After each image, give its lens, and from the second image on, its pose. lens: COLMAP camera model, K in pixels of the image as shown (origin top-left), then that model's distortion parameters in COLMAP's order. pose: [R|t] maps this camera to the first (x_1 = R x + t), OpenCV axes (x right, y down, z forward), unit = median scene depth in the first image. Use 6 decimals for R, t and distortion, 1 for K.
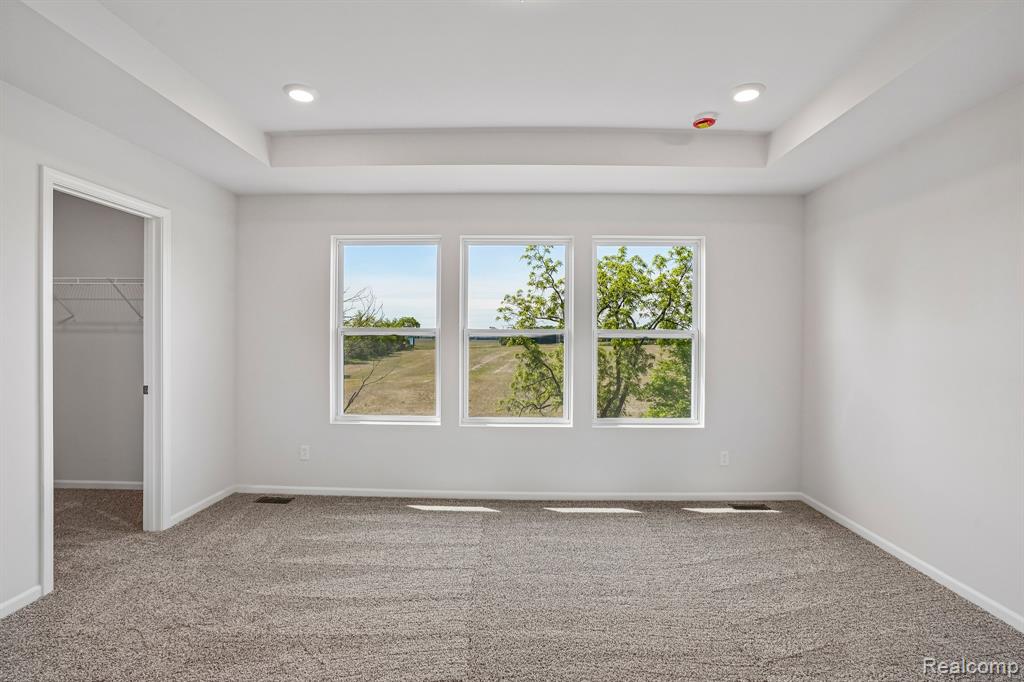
lens RADIAL K [[475.4, 0, 510.8], [0, 475.4, 337.6], [0, 0, 1]] dist [-0.034508, 0.006294]
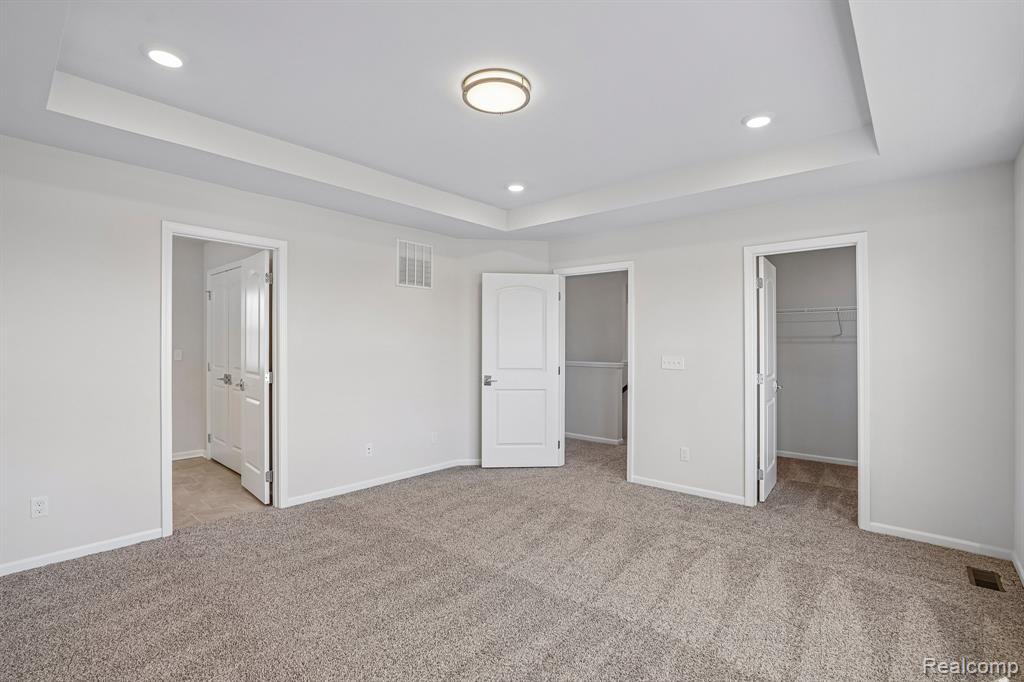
lens RADIAL K [[475.4, 0, 510.2], [0, 475.4, 344.4], [0, 0, 1]] dist [-0.034508, 0.006294]
pose [[-0.641415, -0.013147, -0.767082, 0.537790], [-0.014378, 0.999884, -0.005115, 0.000409], [0.767059, 0.007748, -0.641529, 0.930017]]
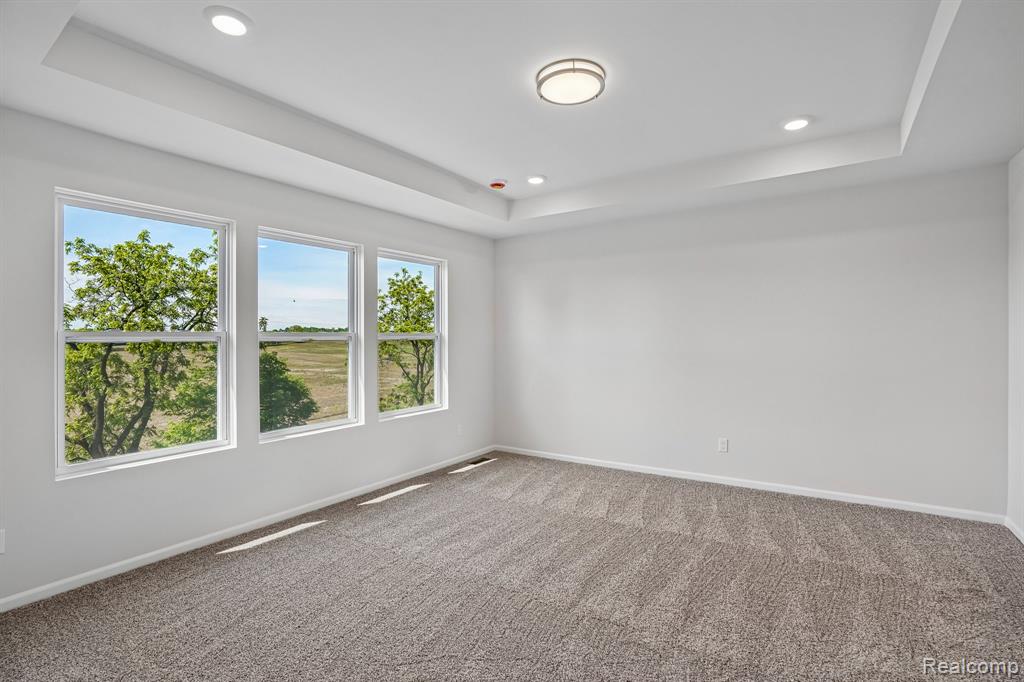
lens RADIAL K [[475.4, 0, 506.0], [0, 475.4, 335.6], [0, 0, 1]] dist [-0.034508, 0.006294]
pose [[0.554969, -0.005820, 0.831850, -0.609304], [0.014091, 0.999898, -0.002405, -0.002749], [-0.831751, 0.013057, 0.554995, 0.157376]]
